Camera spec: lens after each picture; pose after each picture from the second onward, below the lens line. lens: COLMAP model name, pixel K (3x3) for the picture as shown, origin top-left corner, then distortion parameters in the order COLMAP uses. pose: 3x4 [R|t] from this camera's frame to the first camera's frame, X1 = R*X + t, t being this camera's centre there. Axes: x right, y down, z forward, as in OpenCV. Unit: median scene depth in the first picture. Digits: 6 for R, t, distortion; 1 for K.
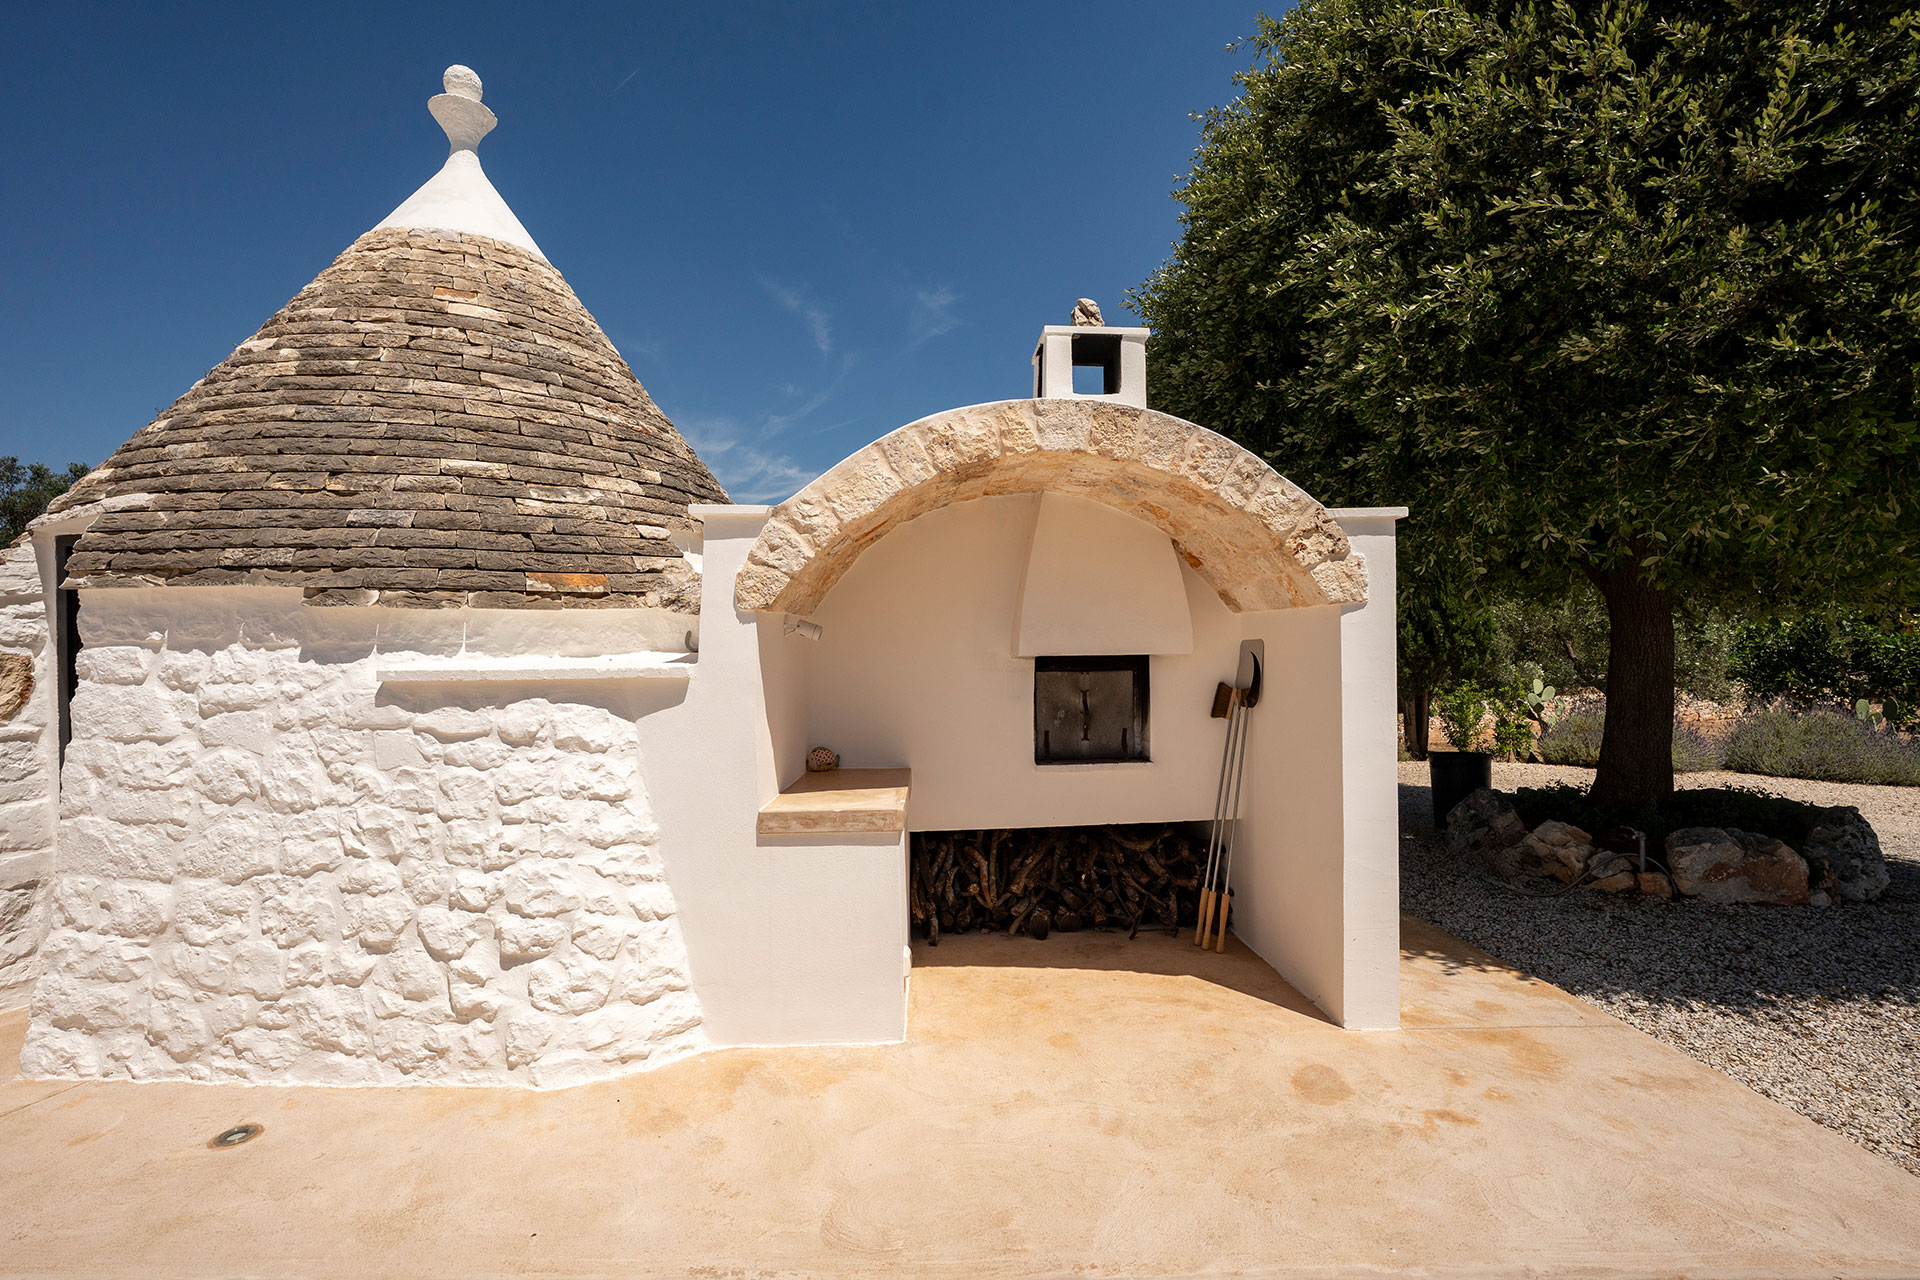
lens RADIAL K [[872.3, 0, 956.6], [0, 872.3, 645.5], [0, 0, 1]] dist [-0.002980, -0.001072]
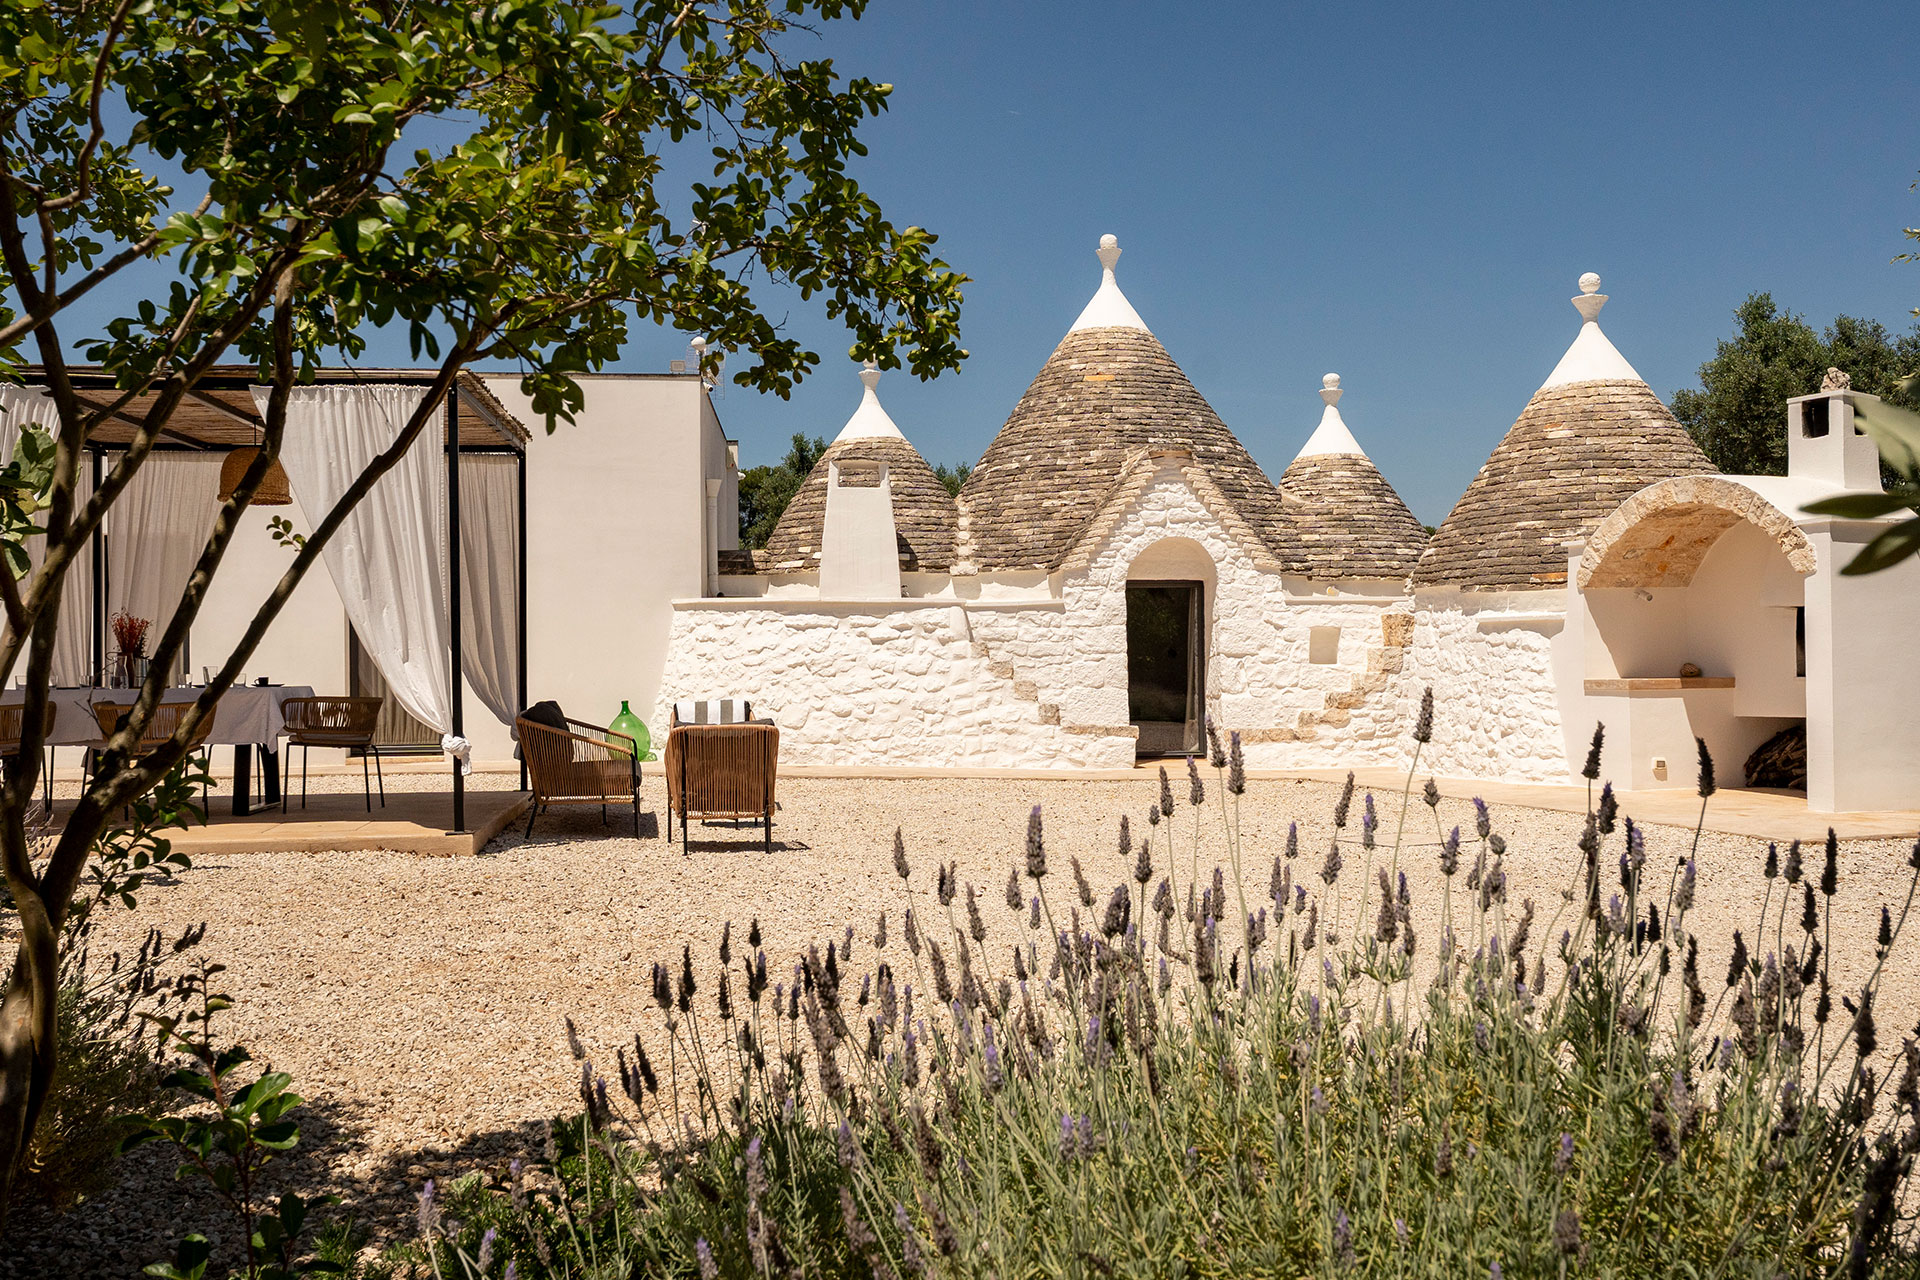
lens RADIAL K [[1846.7, 0, 963.9], [0, 1846.7, 644.0], [0, 0, 1]] dist [-0.009618, 0.000000]
pose [[0.313792, -0.006319, -0.949471, 3.676056], [0.006611, 0.999968, -0.004470, 0.110630], [0.949469, -0.004874, 0.313823, -1.932947]]
